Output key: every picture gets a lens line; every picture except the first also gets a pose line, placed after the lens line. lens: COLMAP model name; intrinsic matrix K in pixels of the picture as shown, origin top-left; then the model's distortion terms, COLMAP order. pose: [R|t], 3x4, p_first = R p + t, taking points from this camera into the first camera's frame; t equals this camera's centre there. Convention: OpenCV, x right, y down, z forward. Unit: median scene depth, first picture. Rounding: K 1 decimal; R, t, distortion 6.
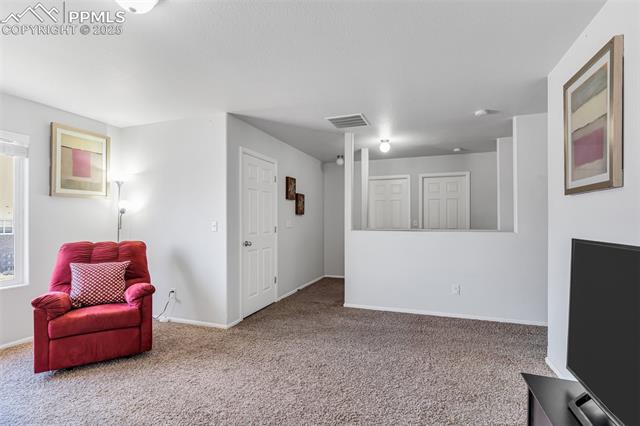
lens RADIAL K [[311.9, 0, 319.2], [0, 311.9, 217.7], [0, 0, 1]] dist [-0.001880, -0.000174]
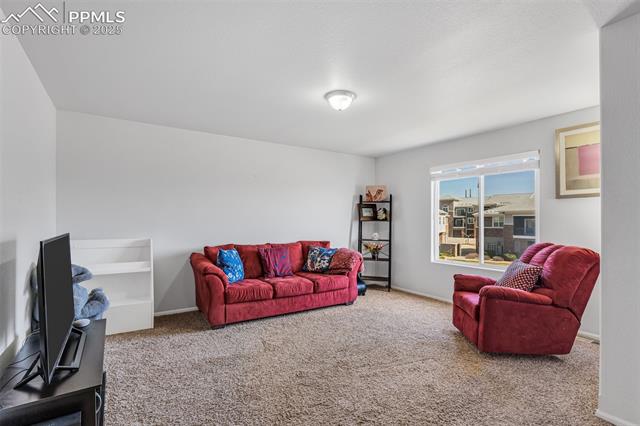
lens RADIAL K [[311.9, 0, 319.4], [0, 311.9, 215.9], [0, 0, 1]] dist [-0.001880, -0.000174]
pose [[-0.596508, -0.008780, -0.802559, 0.467803], [0.004588, 0.999887, -0.014349, 0.001259], [0.802594, -0.012241, -0.596400, 0.958187]]
